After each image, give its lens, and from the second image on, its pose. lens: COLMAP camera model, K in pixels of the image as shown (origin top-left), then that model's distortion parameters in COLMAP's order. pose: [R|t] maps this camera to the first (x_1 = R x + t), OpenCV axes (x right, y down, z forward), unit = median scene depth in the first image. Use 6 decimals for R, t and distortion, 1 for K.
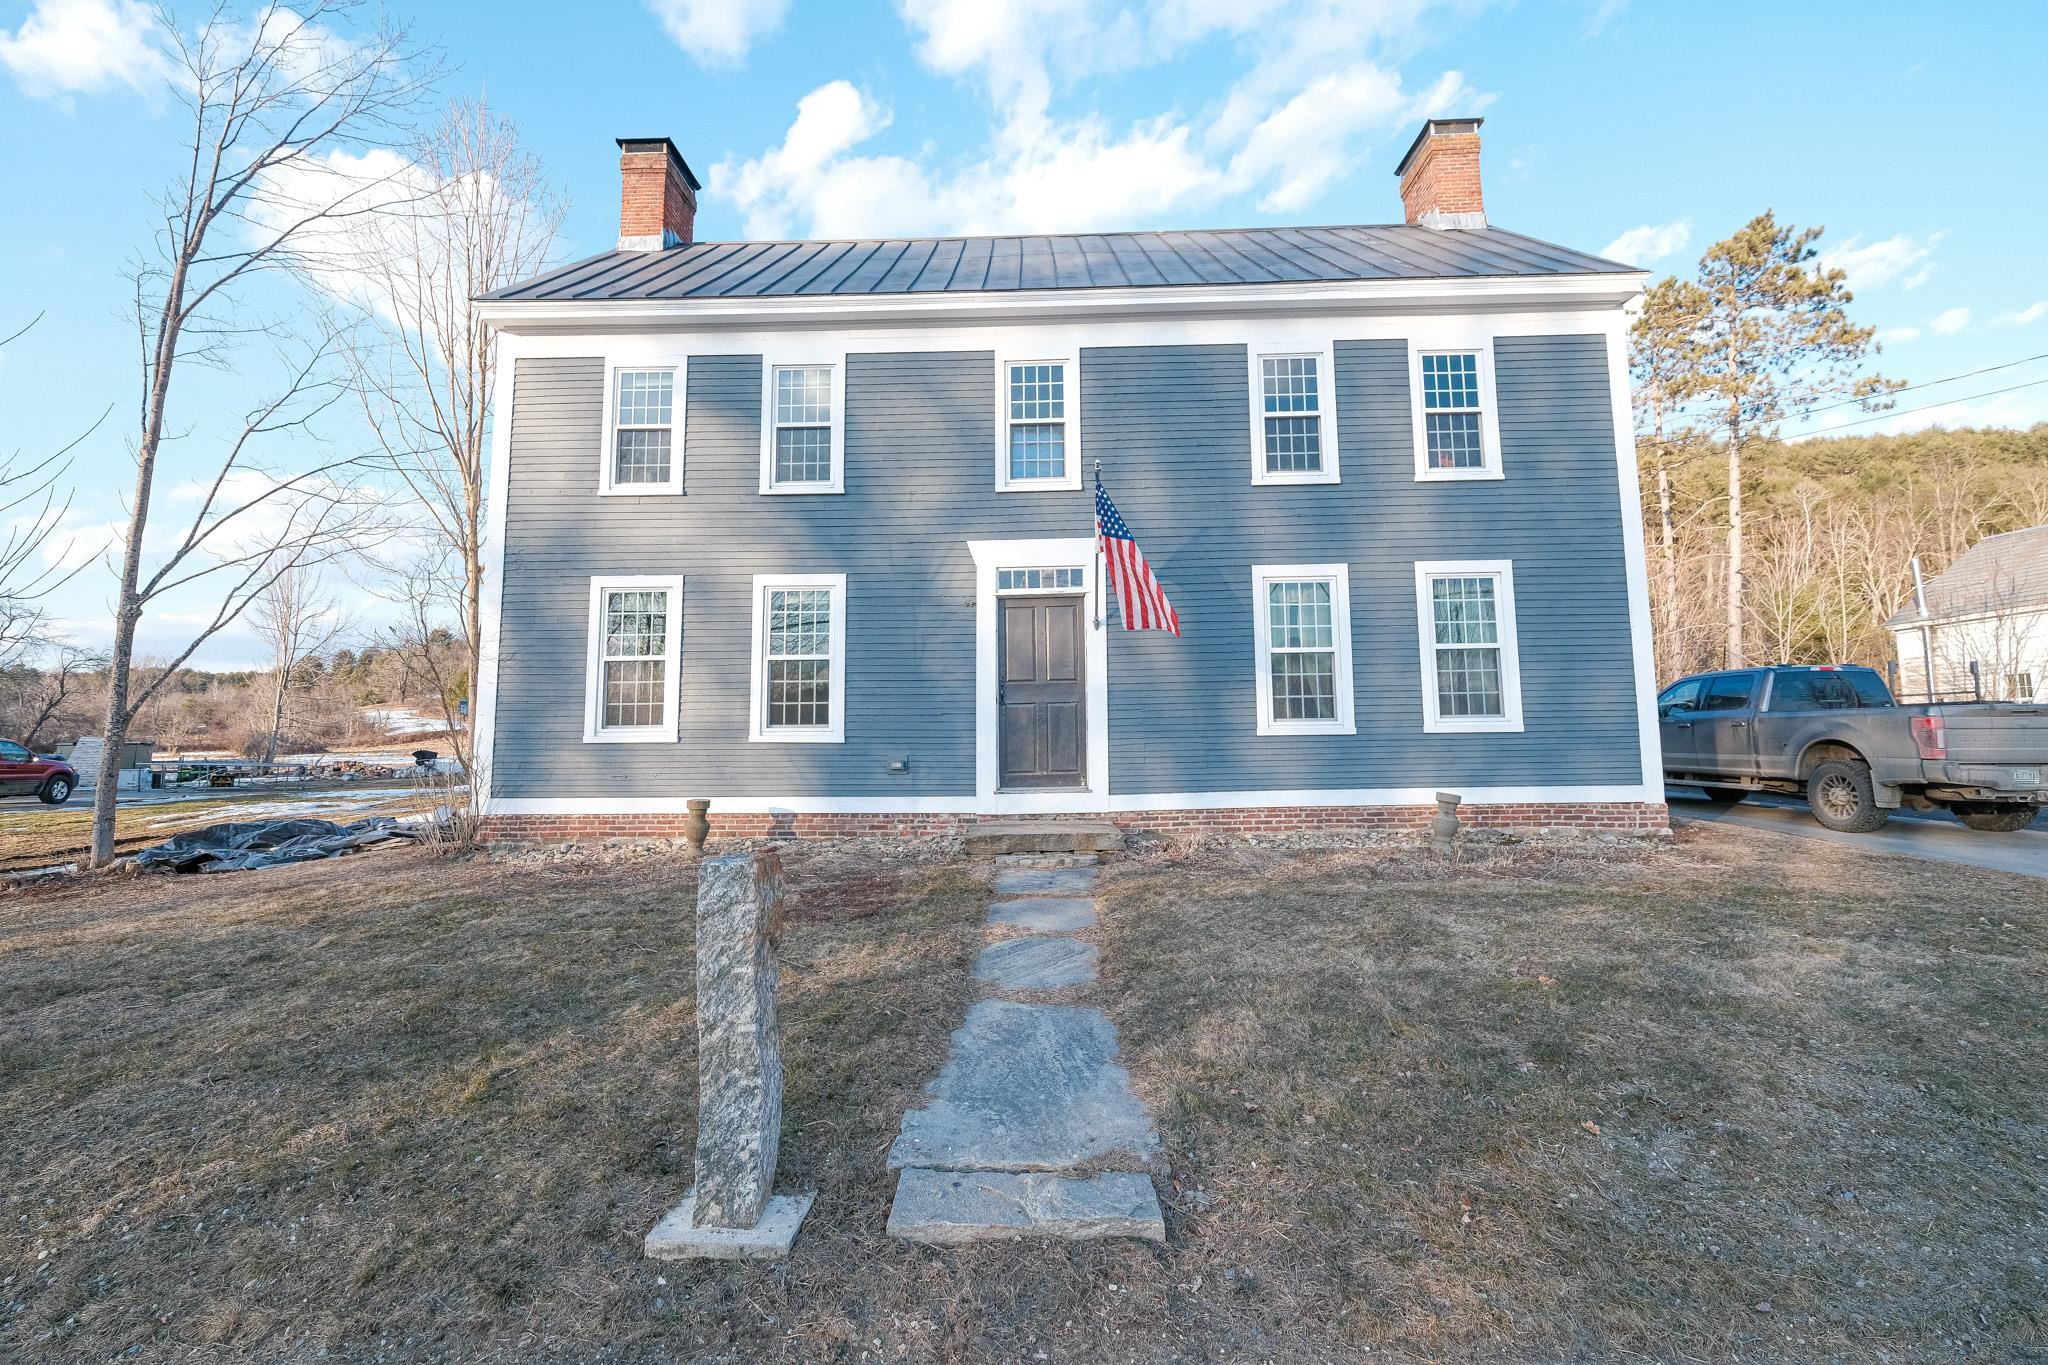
lens RADIAL K [[899.6, 0, 1001.9], [0, 899.6, 665.3], [0, 0, 1]] dist [-0.007958, -0.000699]
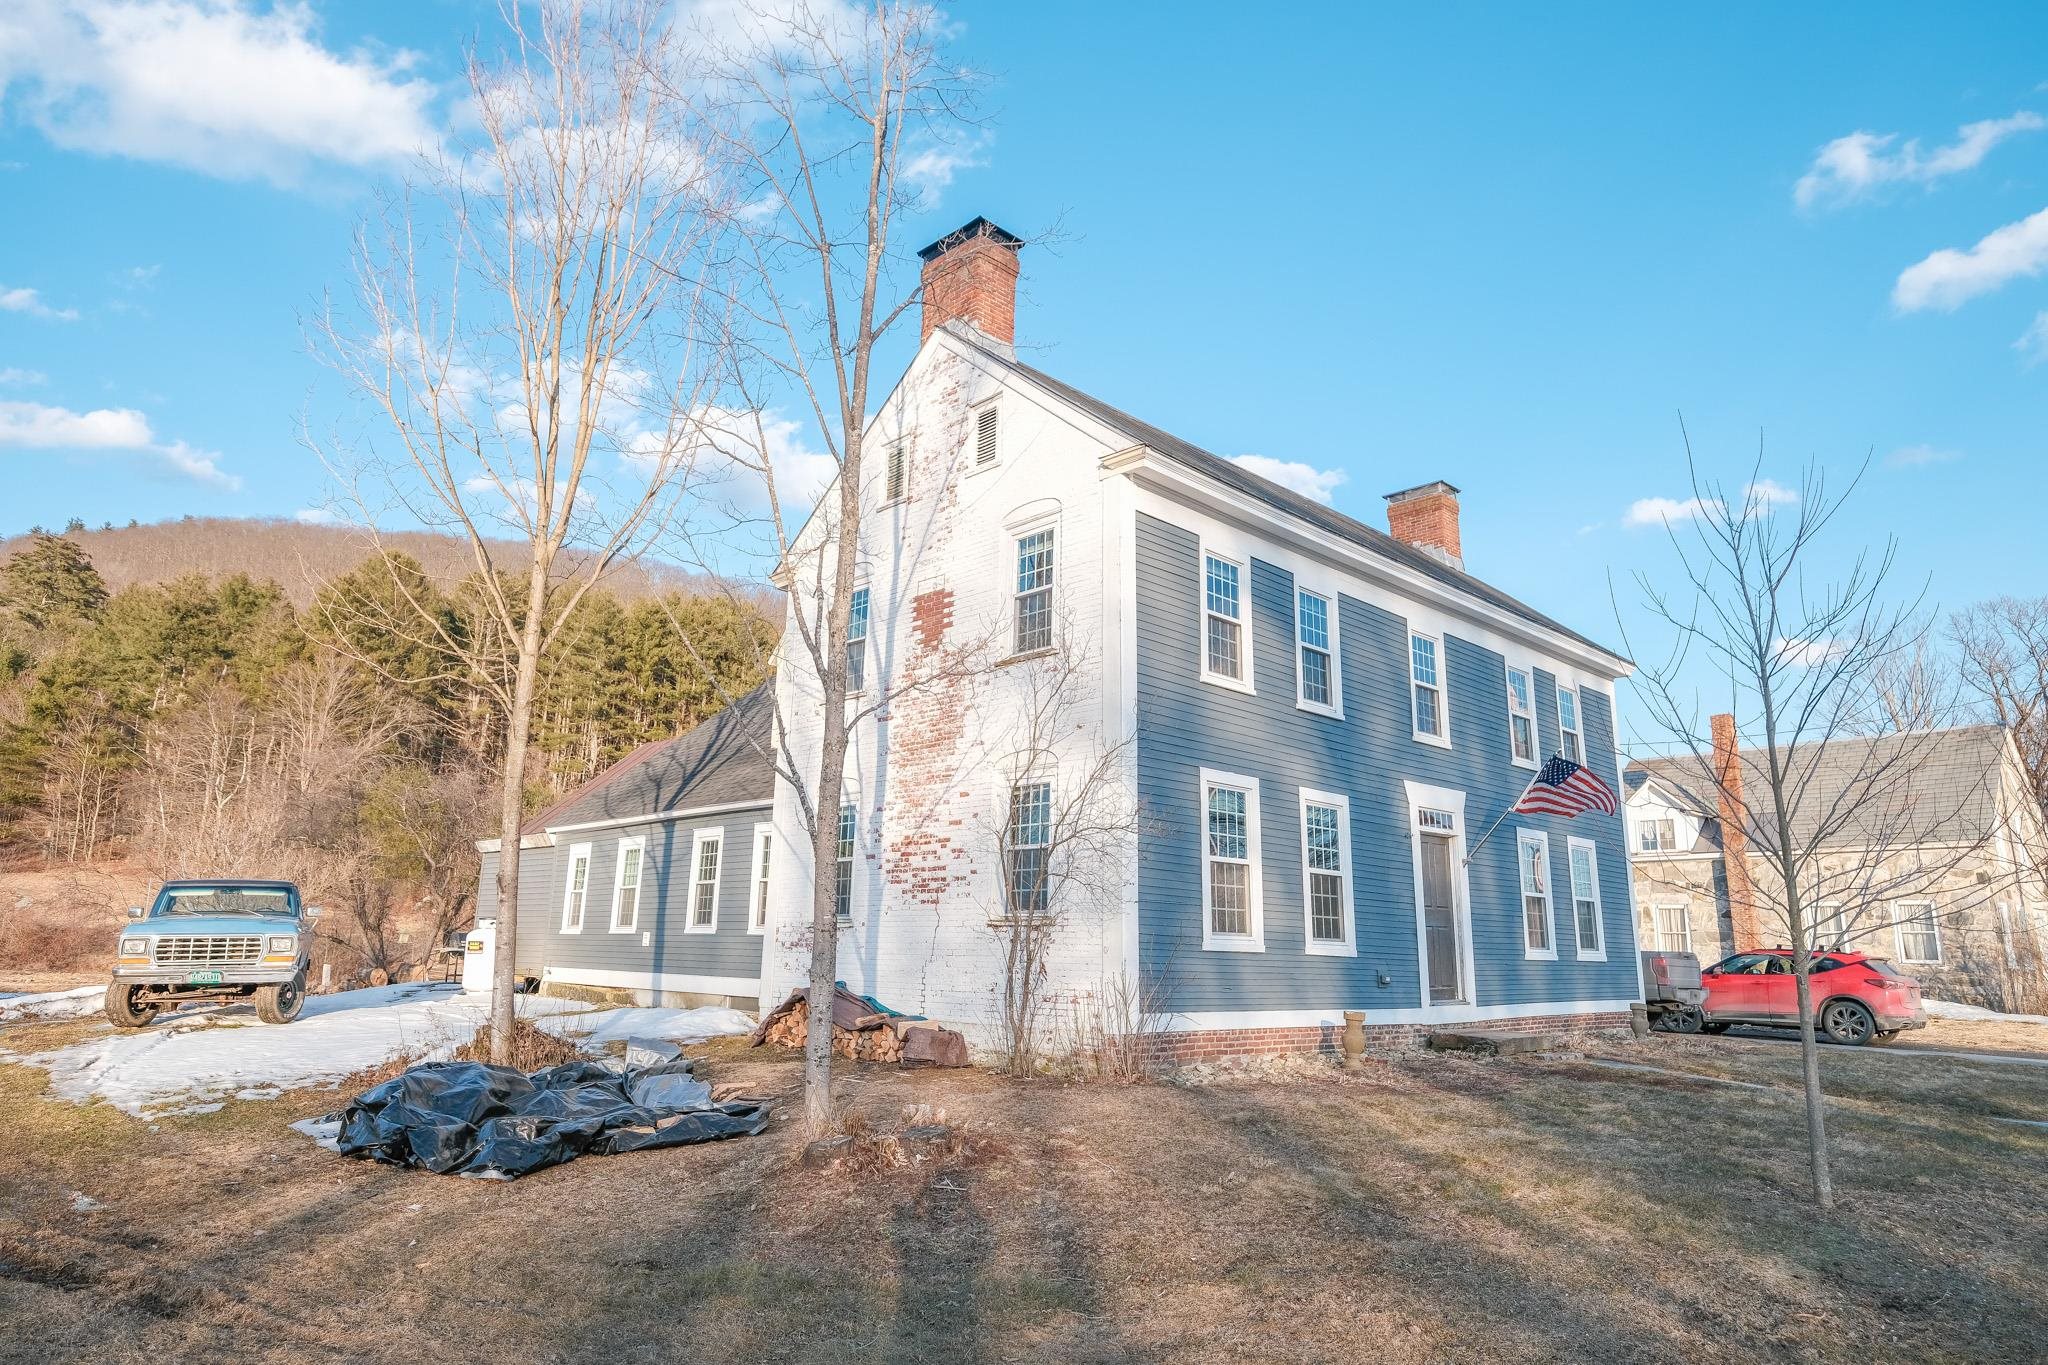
lens RADIAL K [[1181.3, 0, 1026.6], [0, 1181.3, 687.4], [0, 0, 1]] dist [0.013291, 0.002783]
pose [[0.707706, 0.179426, 0.683344, -1.438206], [-0.087761, 0.982049, -0.166968, 0.040410], [-0.701035, 0.058194, 0.710748, 0.257357]]
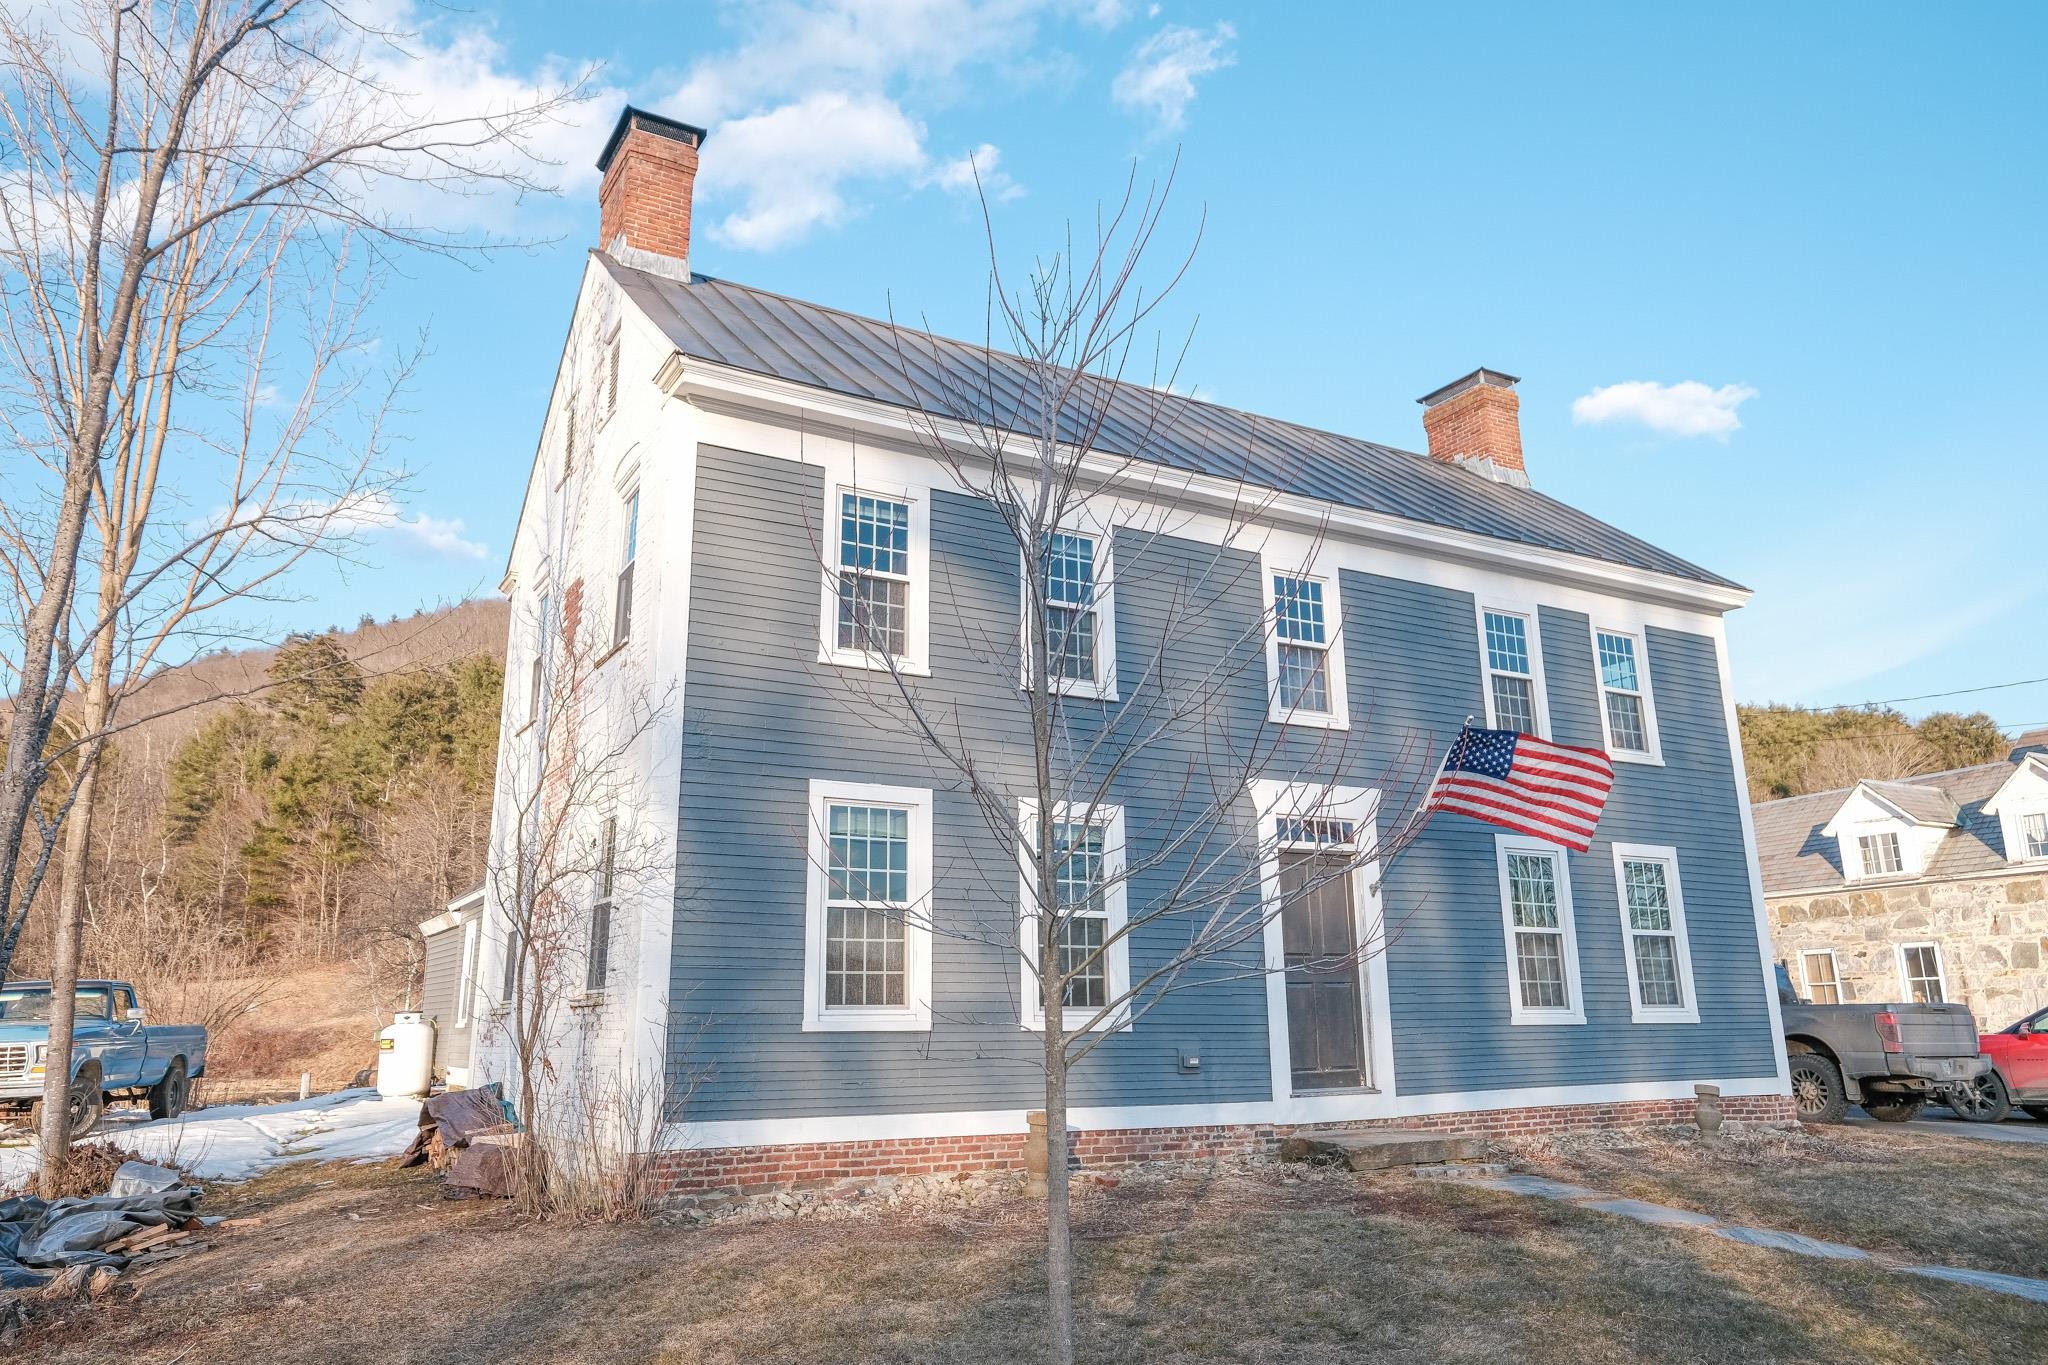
lens RADIAL K [[1434.2, 0, 1030.2], [0, 1434.2, 686.6], [0, 0, 1]] dist [0.008083, -0.007392]
pose [[0.855159, 0.123973, 0.503323, -0.873437], [-0.042630, 0.984510, -0.170065, 0.009358], [-0.516610, 0.123976, 0.847198, -0.008828]]
